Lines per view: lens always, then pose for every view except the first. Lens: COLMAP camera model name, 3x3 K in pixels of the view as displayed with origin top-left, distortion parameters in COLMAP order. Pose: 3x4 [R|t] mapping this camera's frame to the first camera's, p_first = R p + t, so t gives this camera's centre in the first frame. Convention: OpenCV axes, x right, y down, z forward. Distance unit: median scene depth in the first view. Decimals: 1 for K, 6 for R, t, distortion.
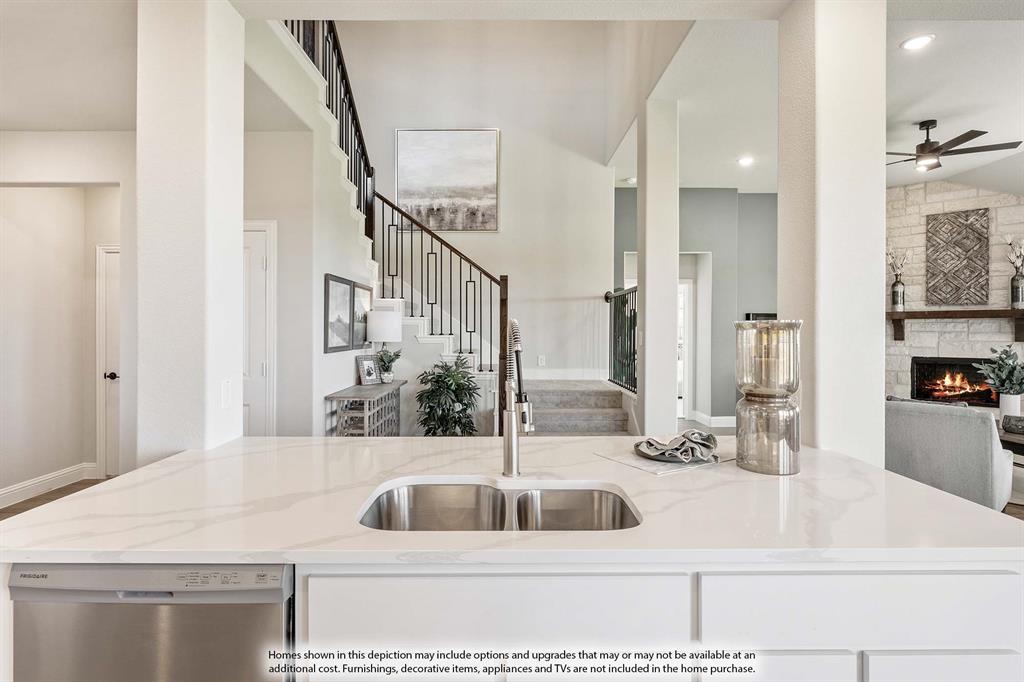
lens RADIAL K [[511.0, 0, 507.2], [0, 511.0, 328.4], [0, 0, 1]] dist [0.001332, -0.002763]
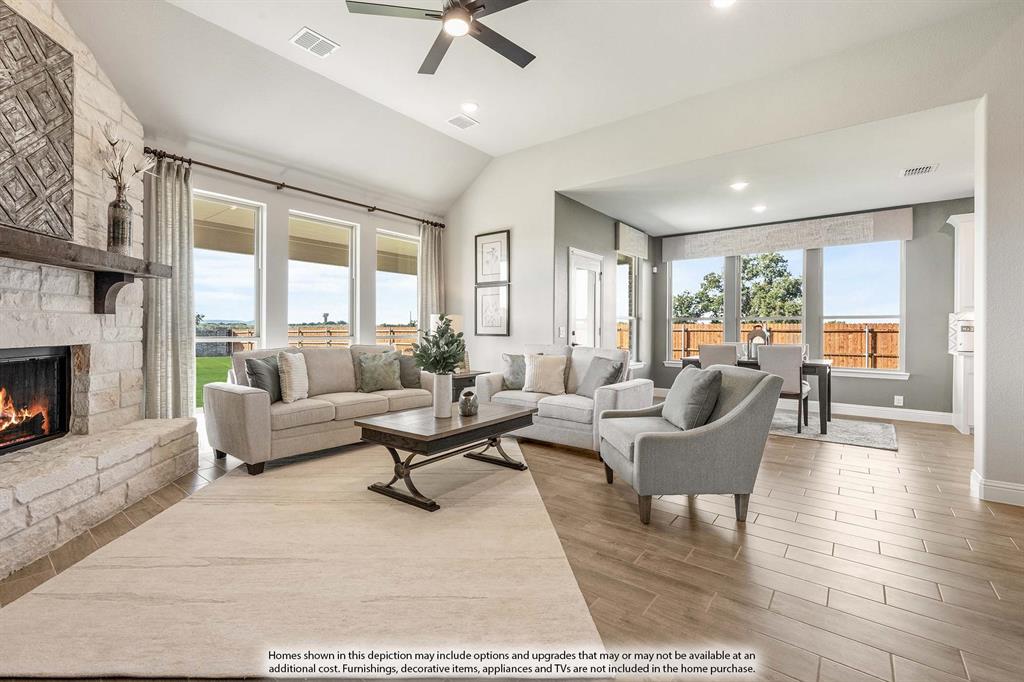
lens RADIAL K [[472.5, 0, 479.1], [0, 472.5, 321.9], [0, 0, 1]] dist [0.002693, 0.000123]
pose [[-0.755341, 0.003029, 0.655325, 0.313572], [-0.009082, 0.999845, -0.015090, 0.035960], [-0.655269, -0.017350, -0.755196, 1.058848]]
